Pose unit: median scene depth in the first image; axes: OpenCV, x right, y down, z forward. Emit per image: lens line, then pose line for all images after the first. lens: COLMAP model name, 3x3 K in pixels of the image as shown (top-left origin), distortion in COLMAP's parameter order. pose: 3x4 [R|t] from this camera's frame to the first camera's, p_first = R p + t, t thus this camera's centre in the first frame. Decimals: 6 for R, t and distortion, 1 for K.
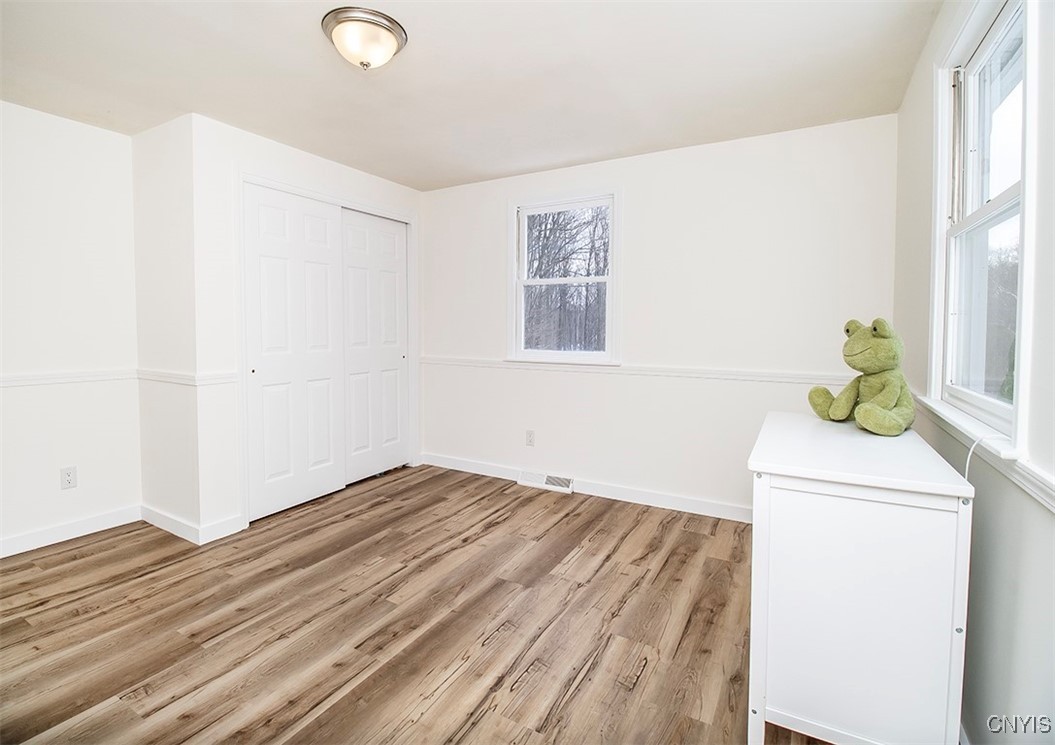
lens RADIAL K [[493.0, 0, 519.0], [0, 493.0, 348.0], [0, 0, 1]] dist [-0.000225, -0.010568]
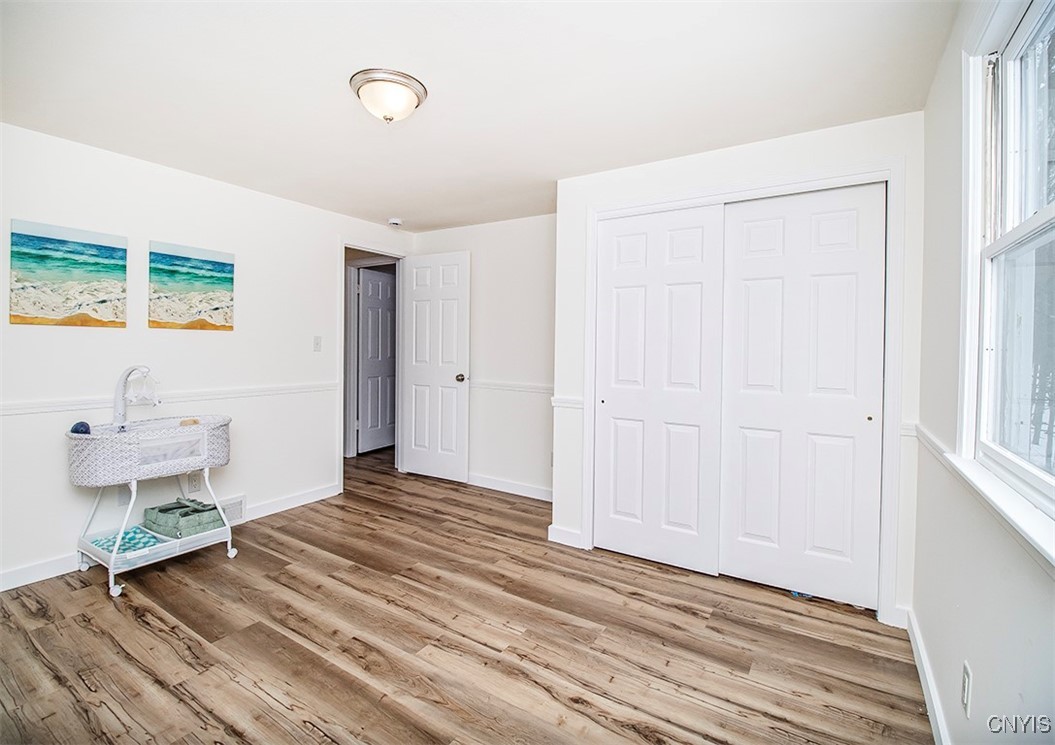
lens RADIAL K [[493.0, 0, 519.0], [0, 493.0, 348.0], [0, 0, 1]] dist [-0.000225, -0.010568]
pose [[-0.051030, -0.000460, -0.998697, 0.545641], [-0.059270, 0.998239, 0.002569, -0.059796], [0.996937, 0.059323, -0.050968, 0.970033]]
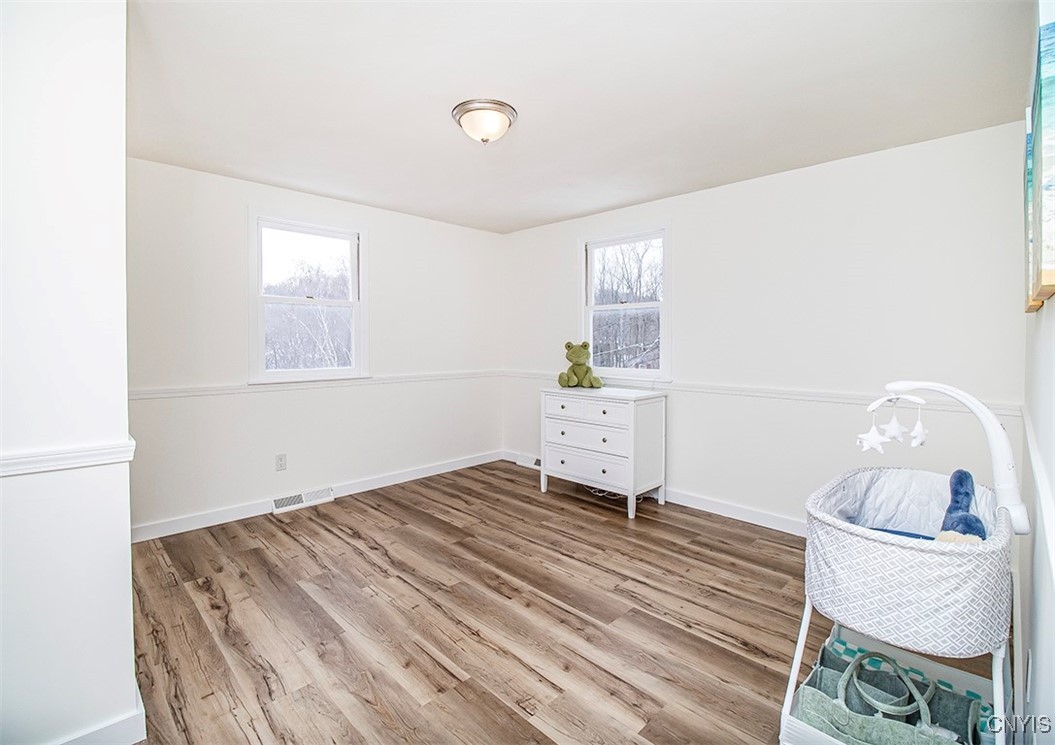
lens RADIAL K [[483.9, 0, 511.9], [0, 483.9, 355.3], [0, 0, 1]] dist [-0.000927, -0.011781]
pose [[0.279865, -0.030705, 0.959548, -1.050499], [0.041320, 0.998947, 0.019914, -0.032531], [-0.959150, 0.034075, 0.280839, 0.430973]]
